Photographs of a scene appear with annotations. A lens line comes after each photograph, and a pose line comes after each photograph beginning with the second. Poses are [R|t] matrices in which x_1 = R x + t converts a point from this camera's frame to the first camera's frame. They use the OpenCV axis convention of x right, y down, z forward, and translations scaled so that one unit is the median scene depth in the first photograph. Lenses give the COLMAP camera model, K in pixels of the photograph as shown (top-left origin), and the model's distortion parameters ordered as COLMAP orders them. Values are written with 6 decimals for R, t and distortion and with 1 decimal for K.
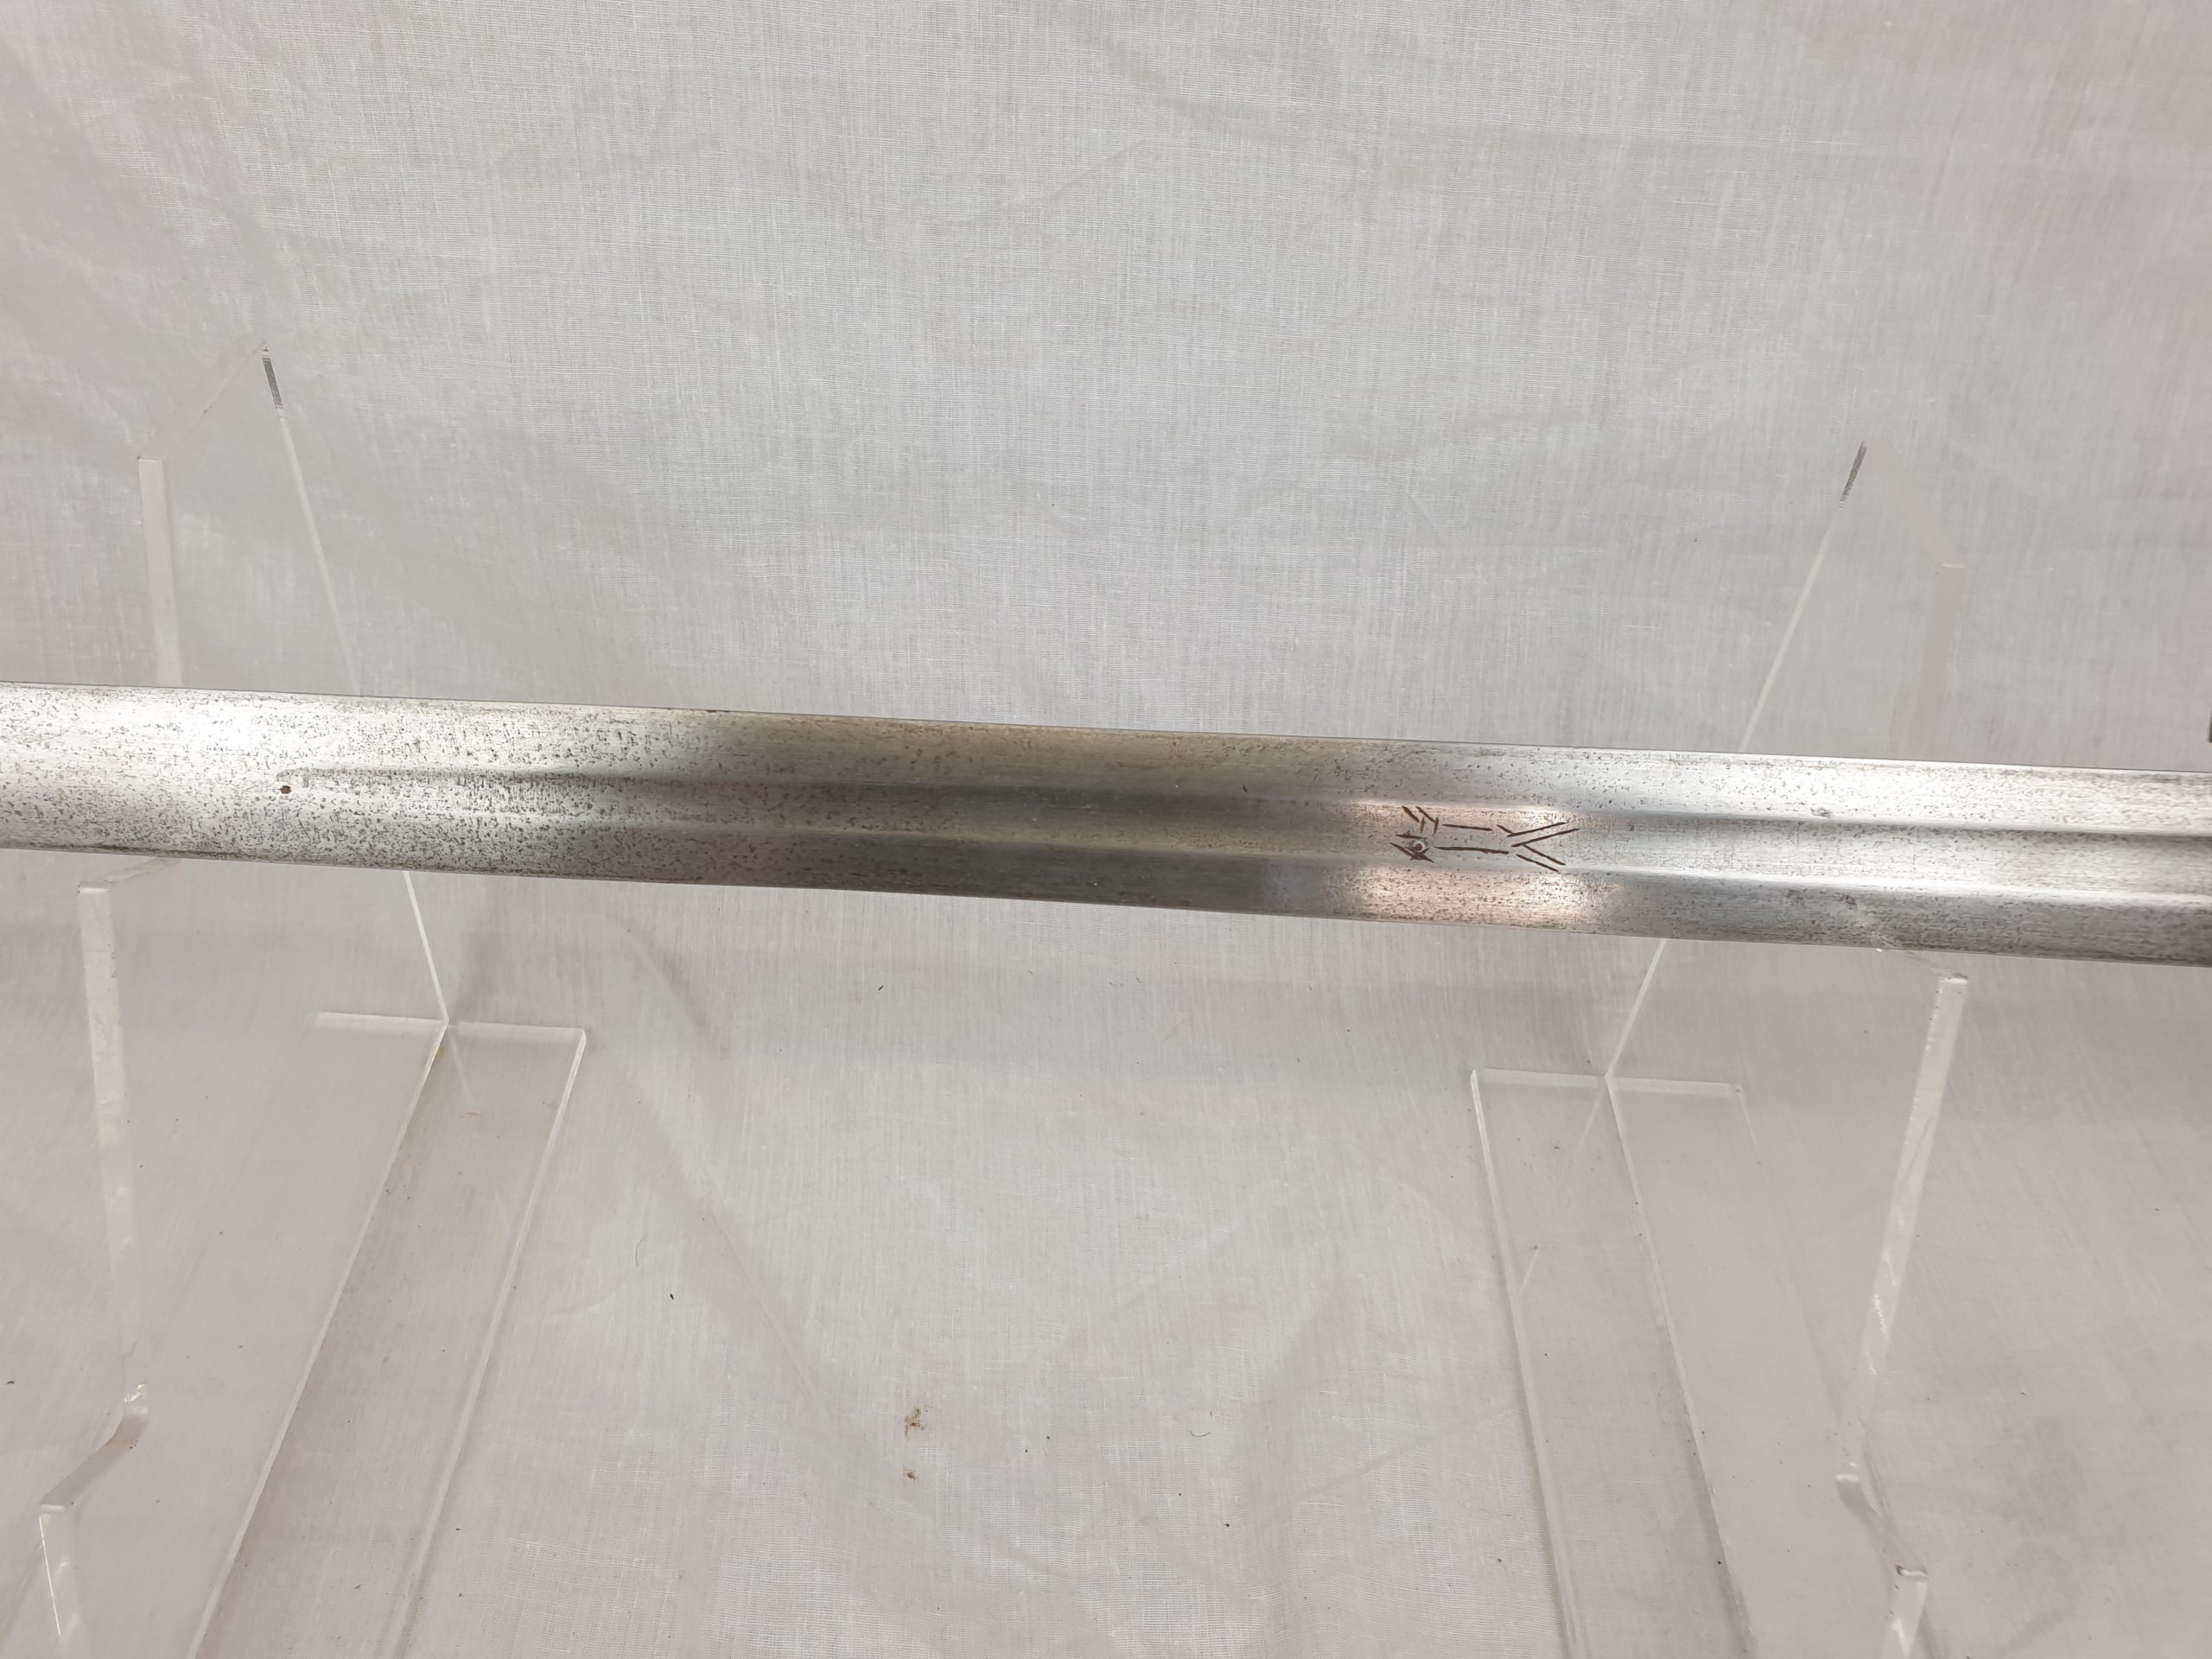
lens RADIAL K [[1695.2, 0, 1123.4], [0, 1695.2, 827.7], [0, 0, 1]] dist [-0.020565, 0.018358]
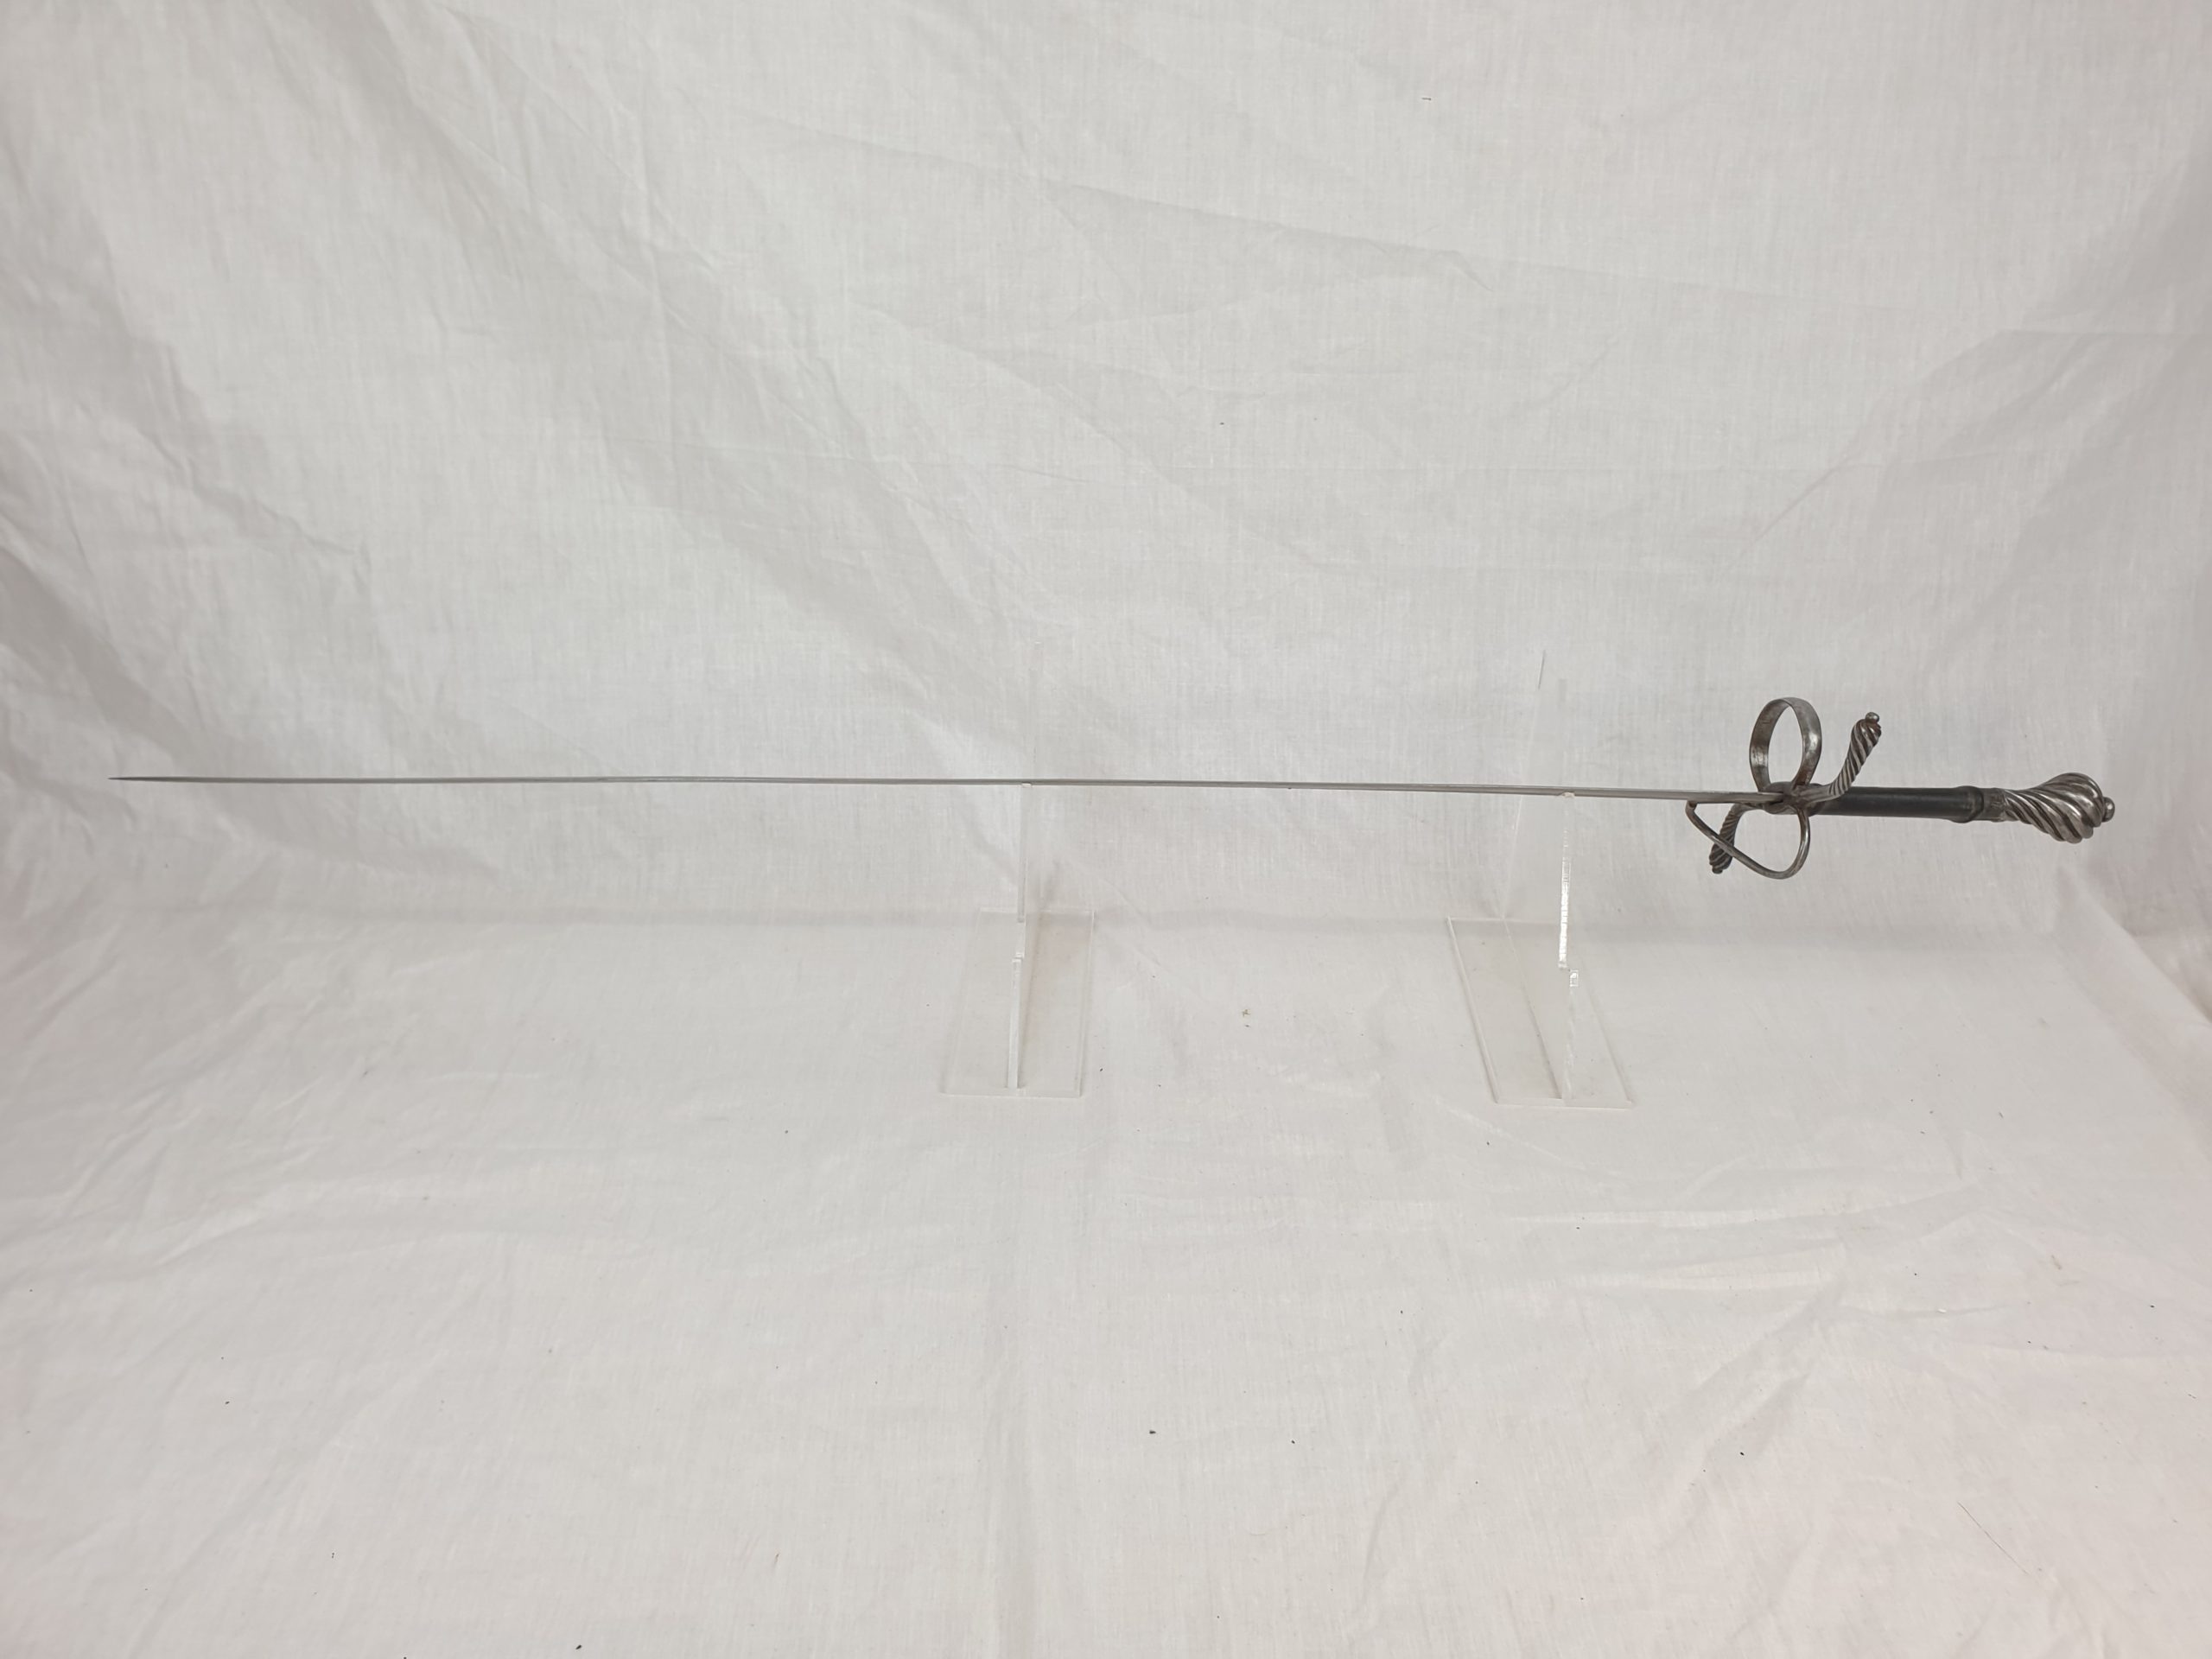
lens RADIAL K [[1592.3, 0, 1083.4], [0, 1592.3, 820.4], [0, 0, 1]] dist [0.072834, -0.008528]
pose [[0.998634, -0.035029, -0.038780, -0.258019], [0.024432, 0.968942, -0.246079, 0.622930], [0.046196, 0.244796, 0.968474, -1.471066]]
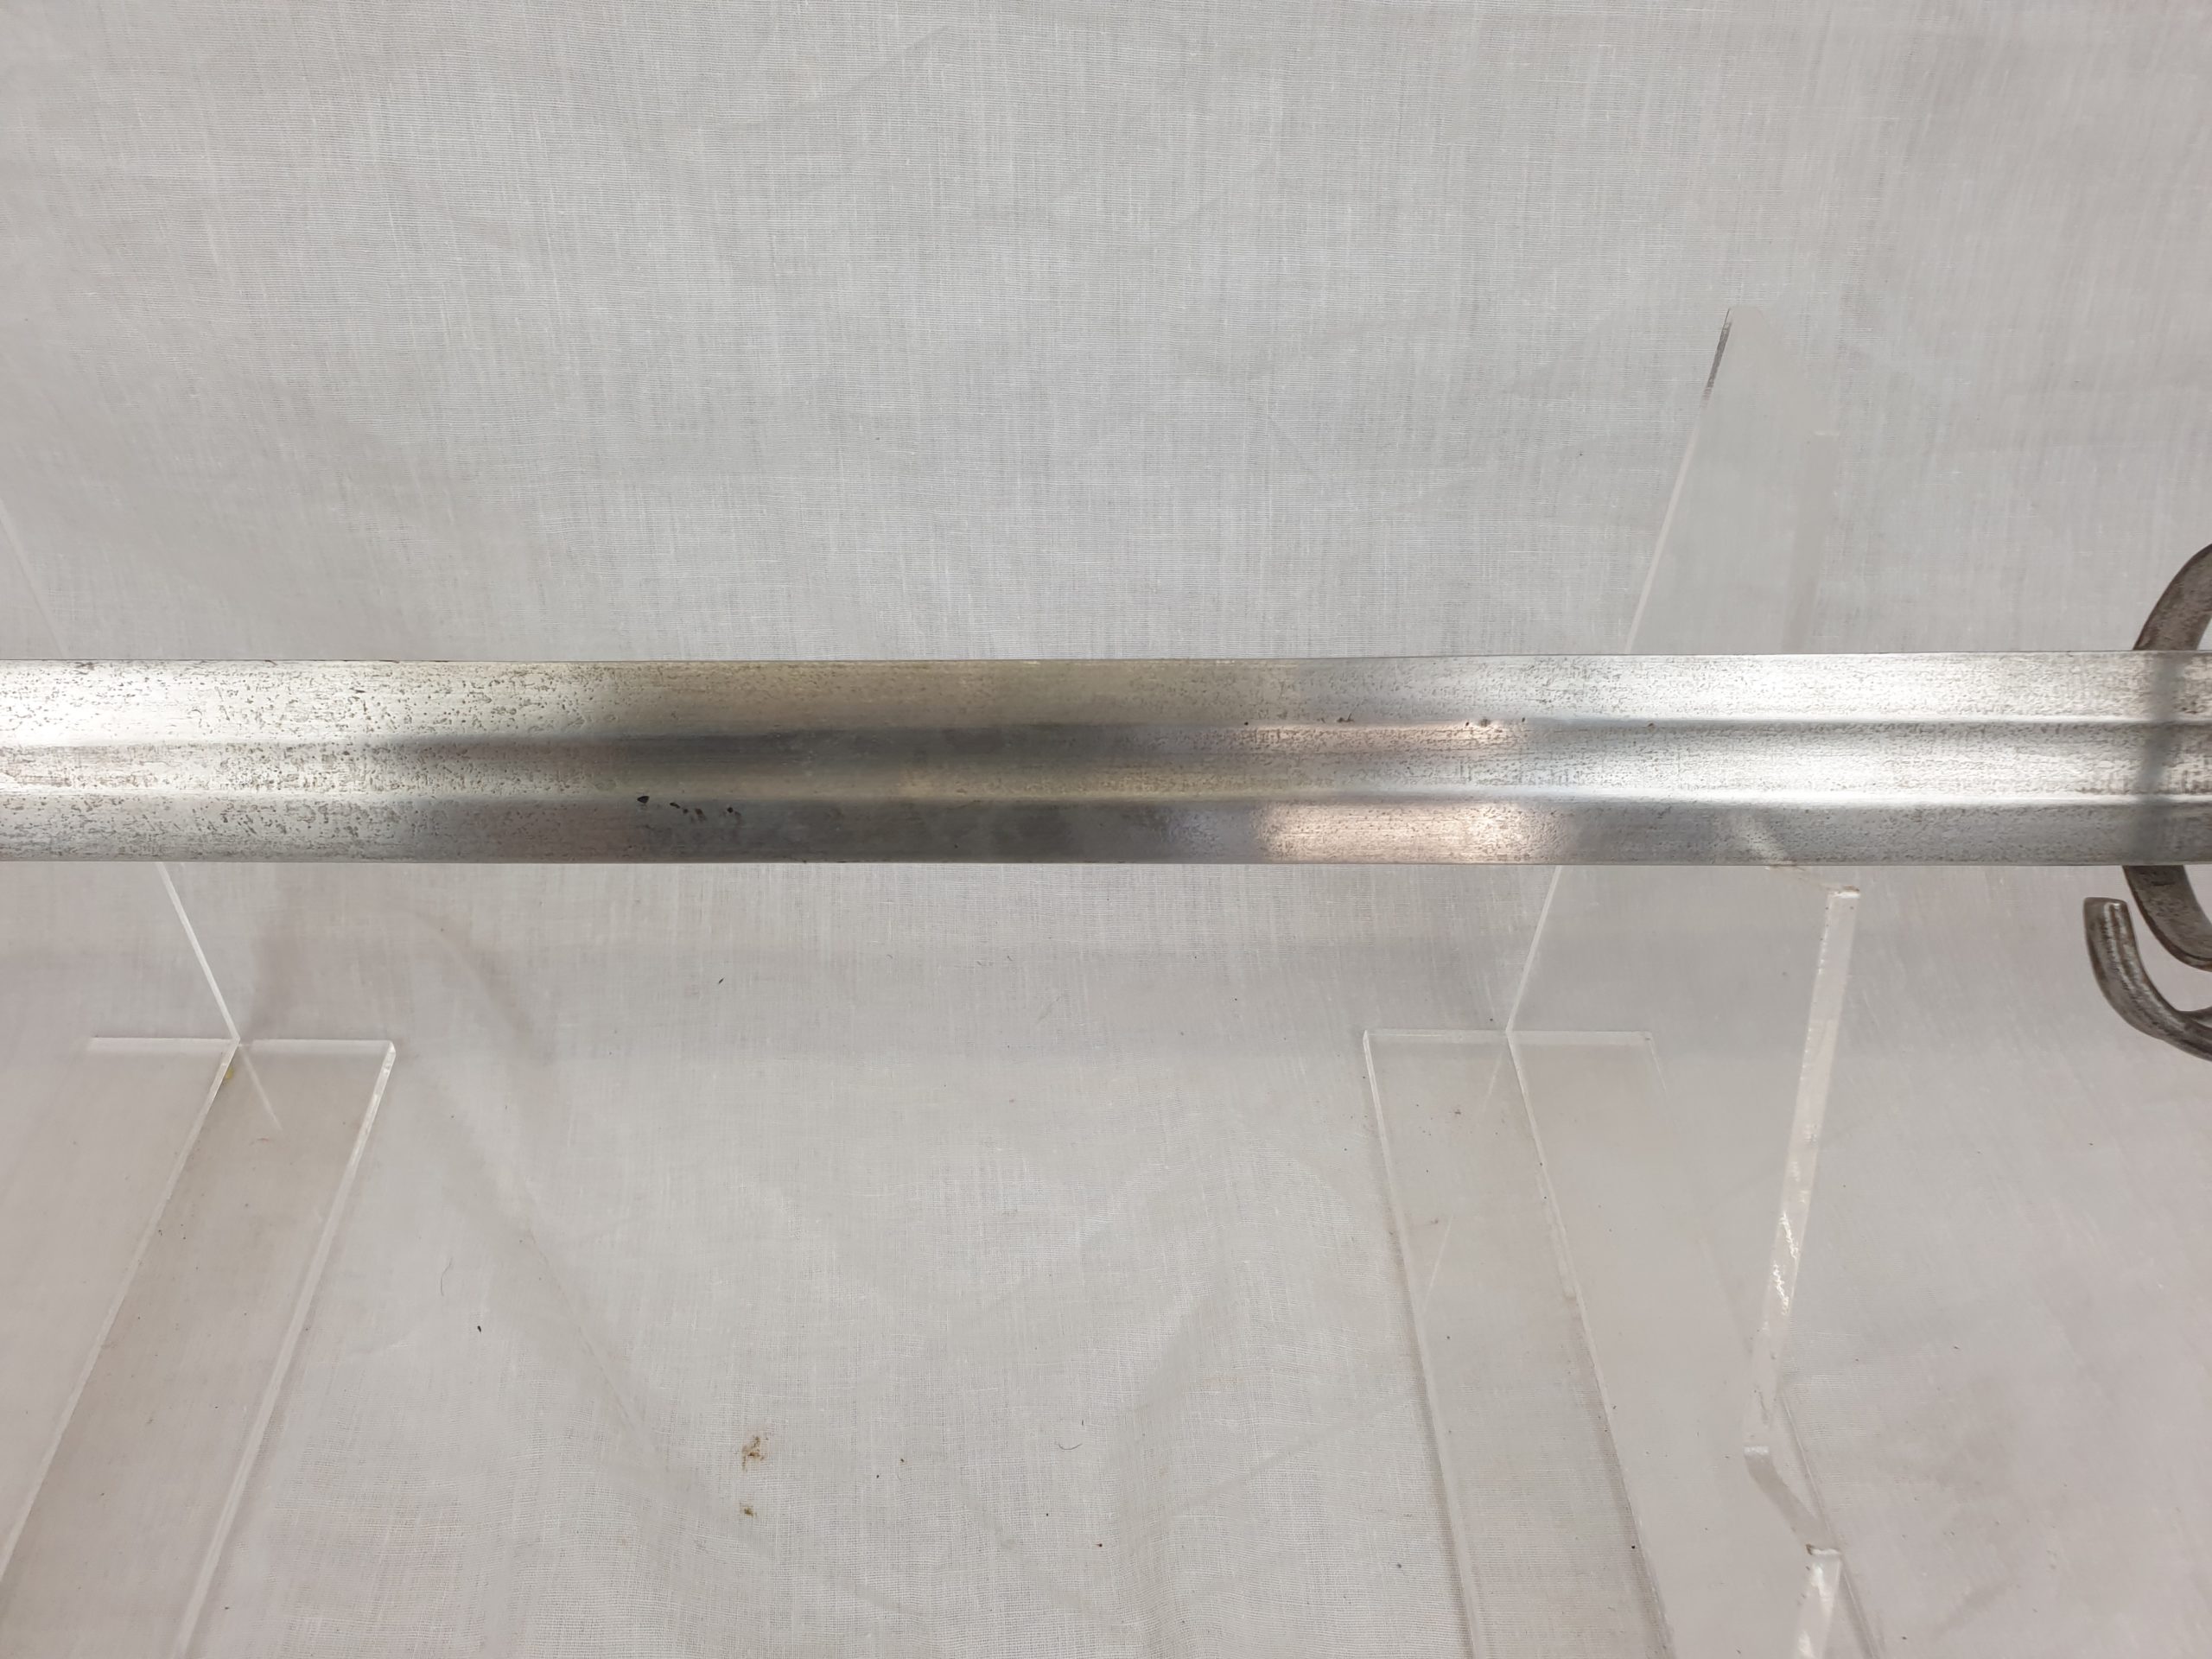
lens RADIAL K [[1687.0, 0, 1145.5], [0, 1687.0, 852.8], [0, 0, 1]] dist [-0.036345, 0.047770]
pose [[0.998198, -0.048915, 0.034754, 0.063877], [0.048259, 0.998645, 0.019489, 0.021806], [-0.035660, -0.017777, 0.999206, 0.091211]]
